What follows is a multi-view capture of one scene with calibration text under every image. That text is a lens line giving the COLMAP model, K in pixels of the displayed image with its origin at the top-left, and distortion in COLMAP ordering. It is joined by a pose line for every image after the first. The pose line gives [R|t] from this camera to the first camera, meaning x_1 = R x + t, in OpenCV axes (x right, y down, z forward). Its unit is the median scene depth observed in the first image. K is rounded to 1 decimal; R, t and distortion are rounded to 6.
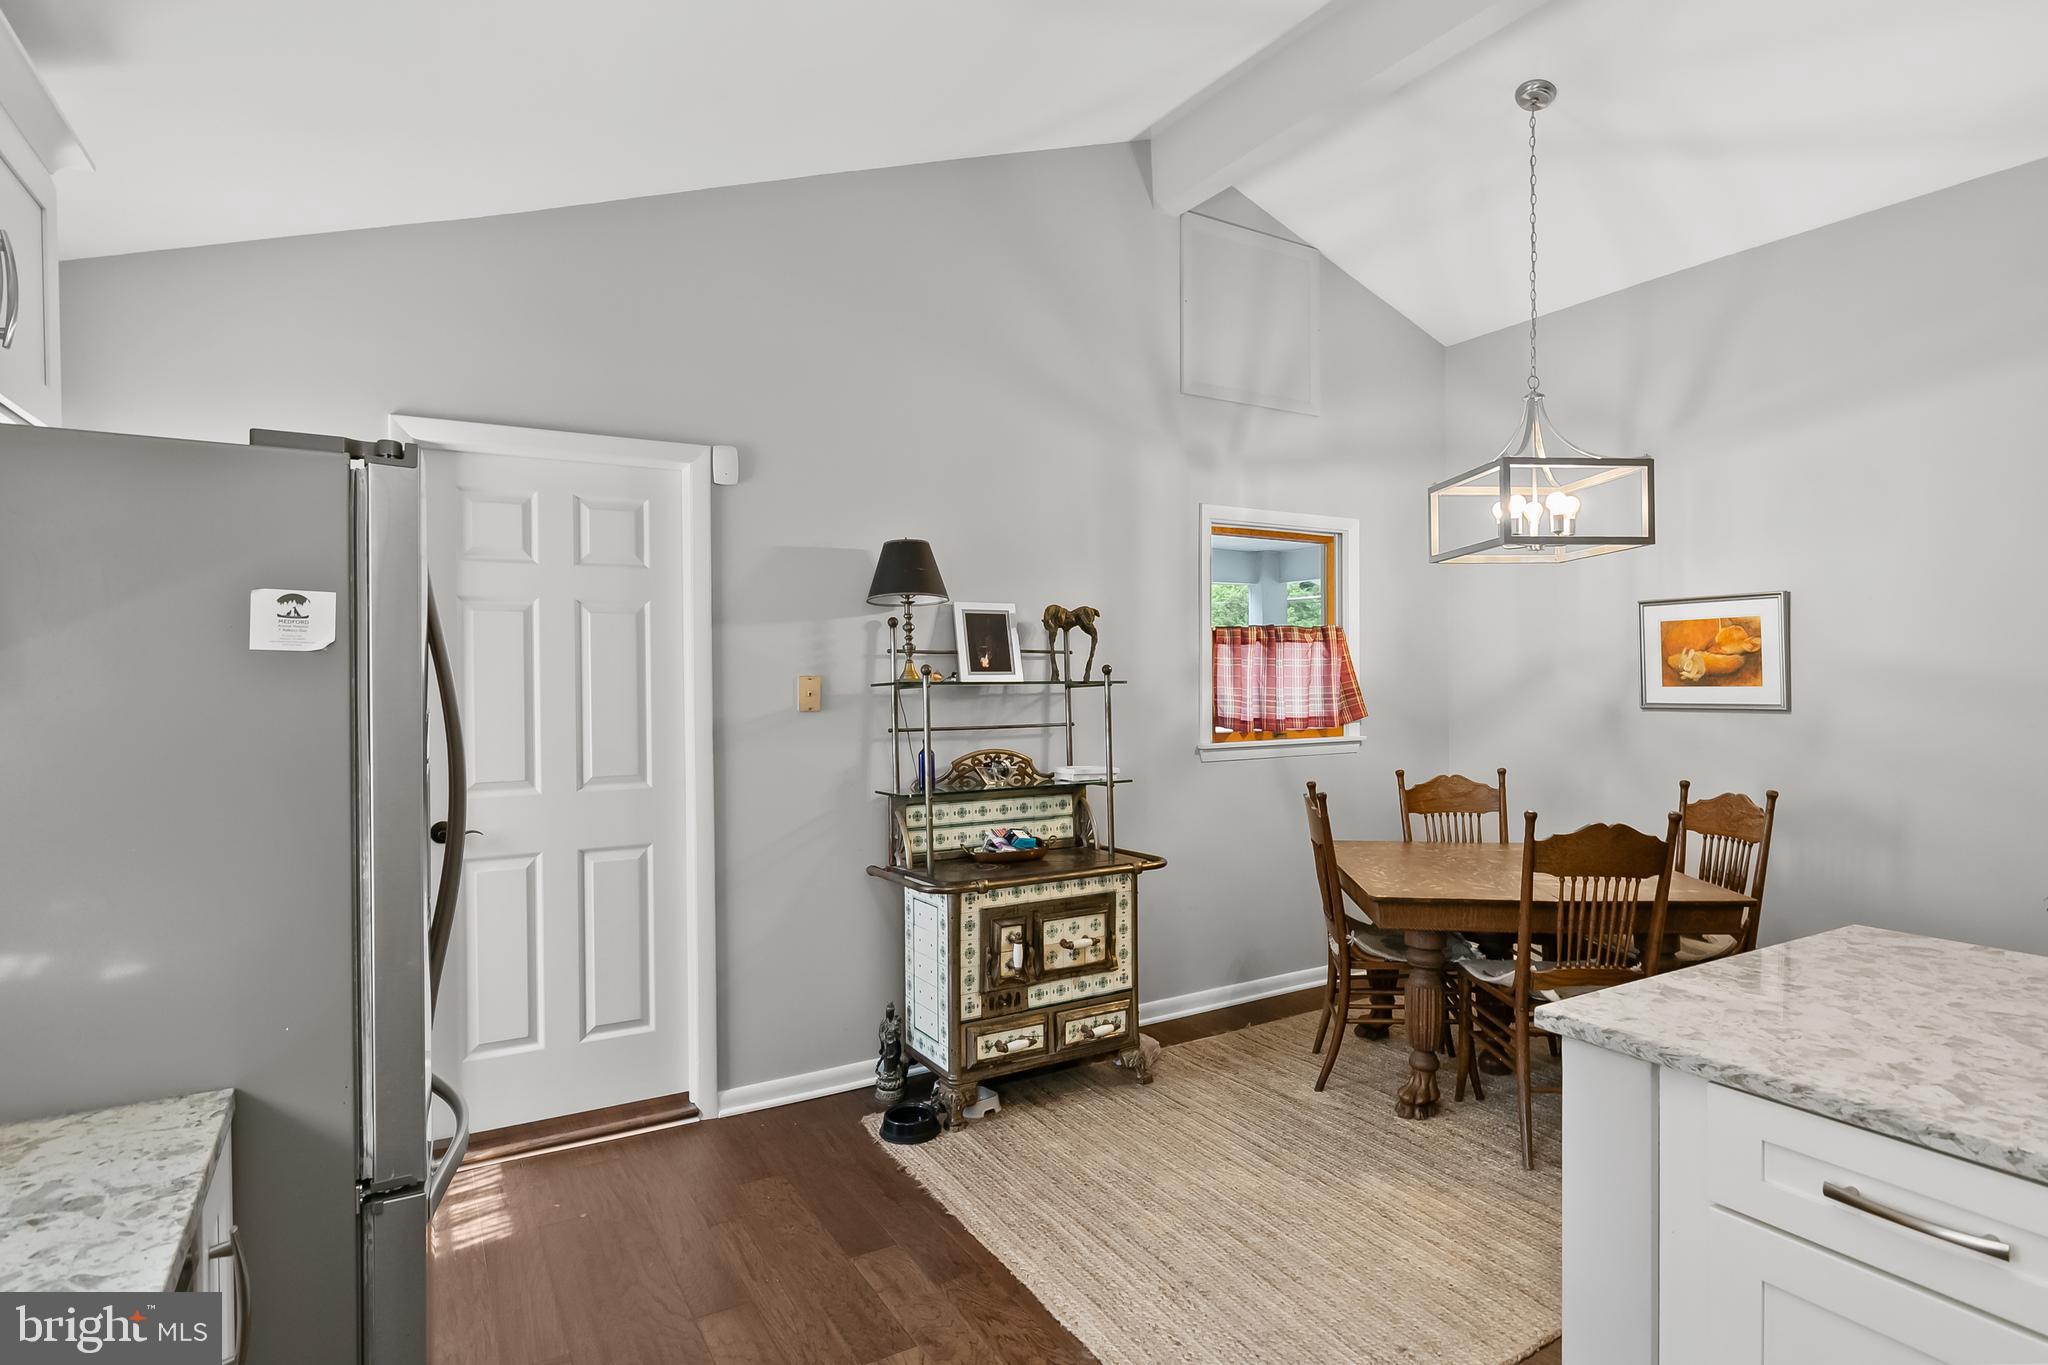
lens RADIAL K [[1054.8, 0, 1023.3], [0, 1054.8, 682.2], [0, 0, 1]] dist [-0.013981, 0.000035]
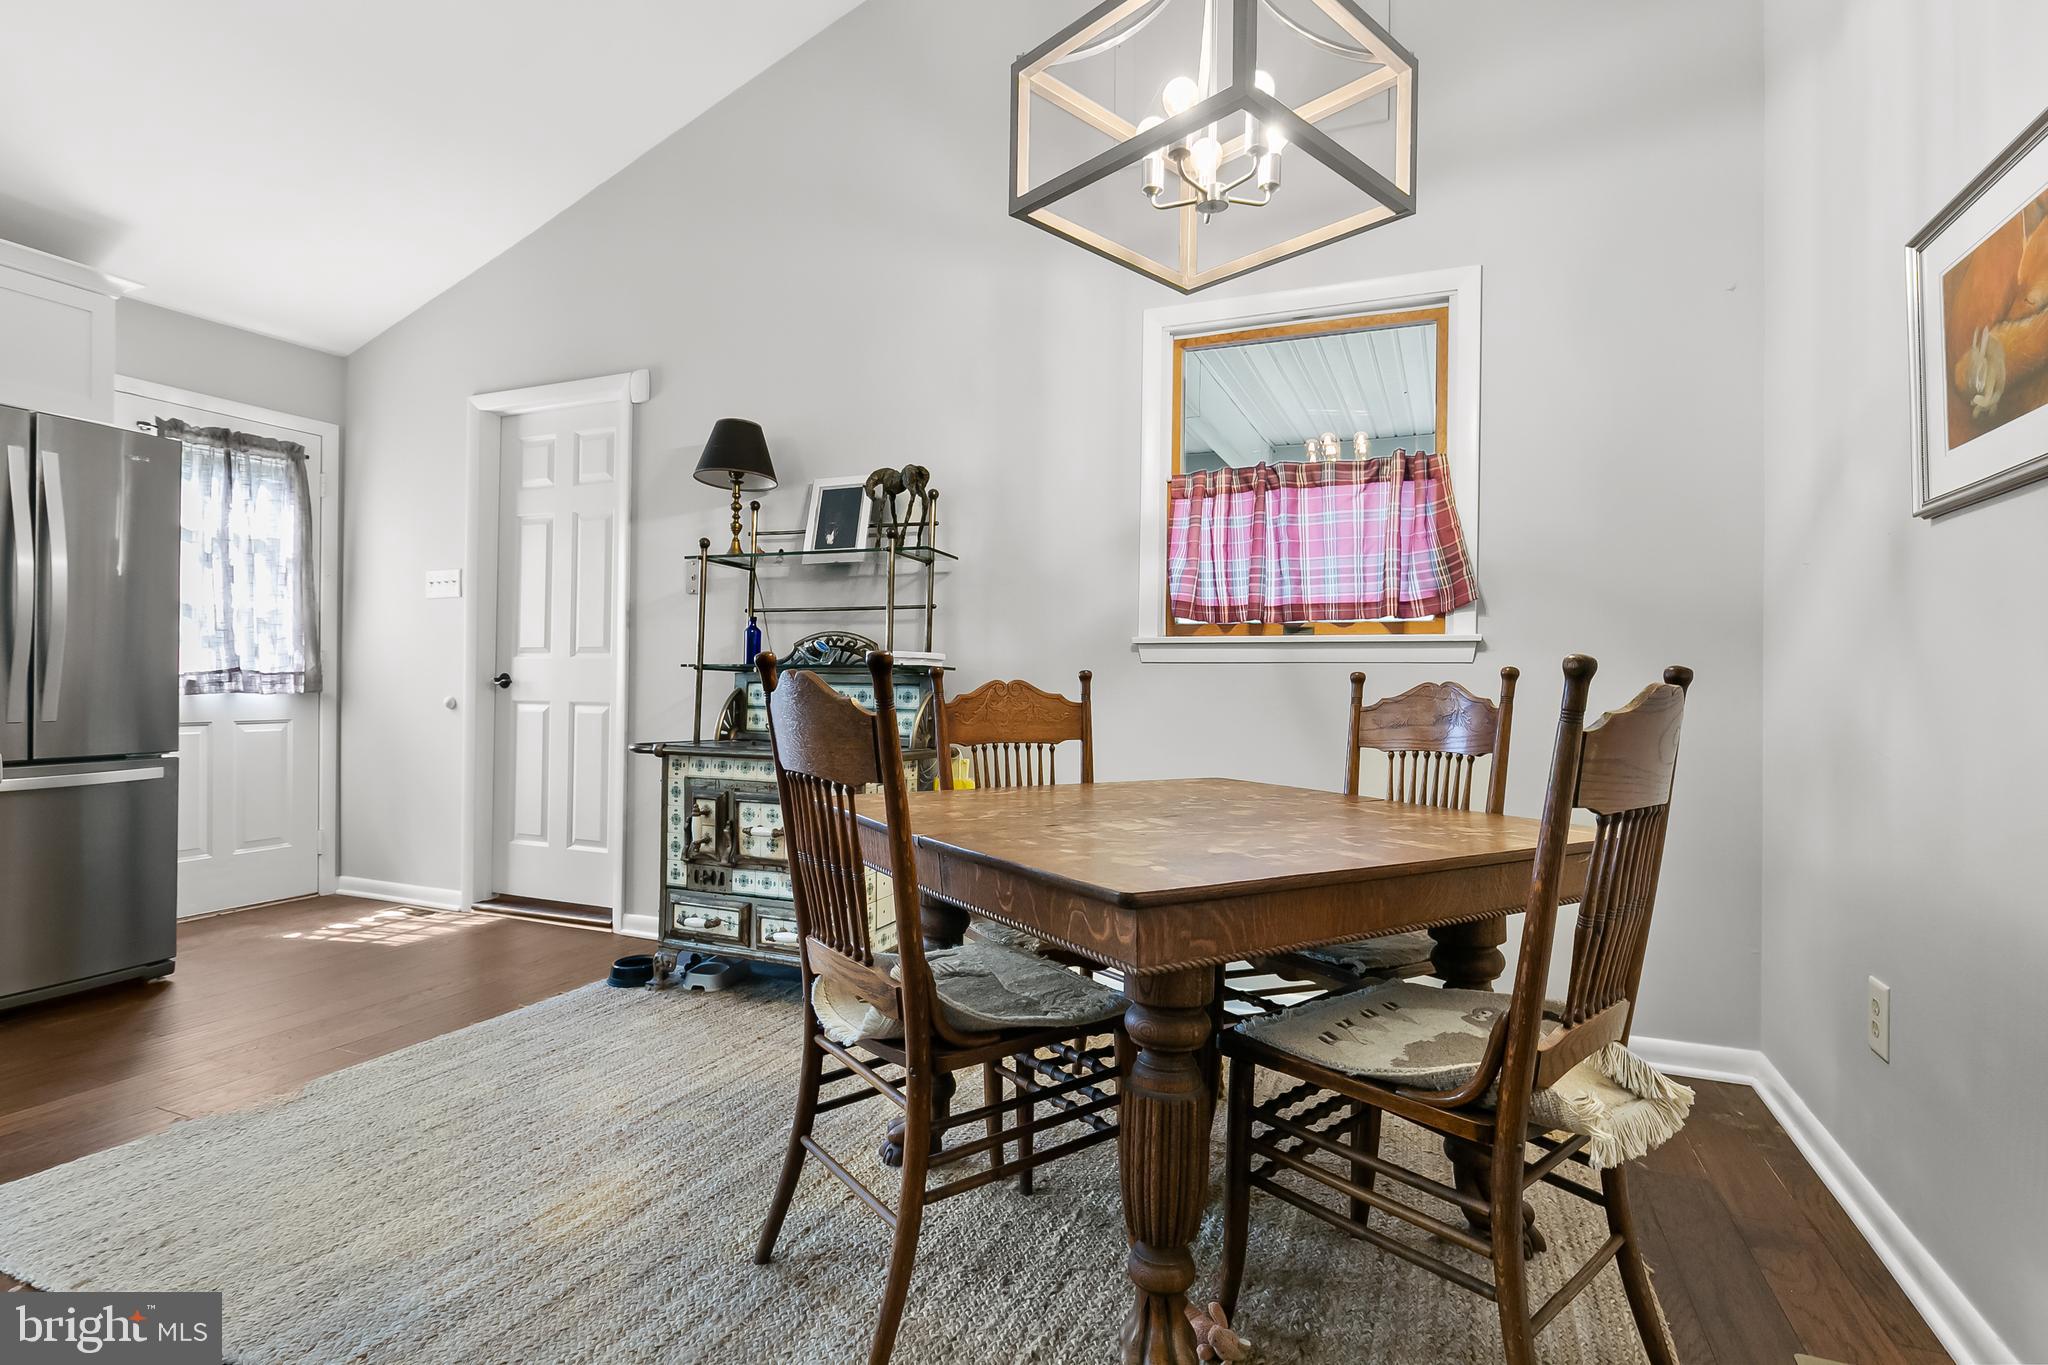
lens RADIAL K [[1009.1, 0, 1012.3], [0, 1009.1, 672.3], [0, 0, 1]] dist [0.004692, 0.000422]
pose [[0.595050, 0.007846, -0.803651, 0.797072], [-0.016259, 0.999865, -0.002278, 0.100514], [0.803524, 0.014422, 0.595097, 0.599781]]
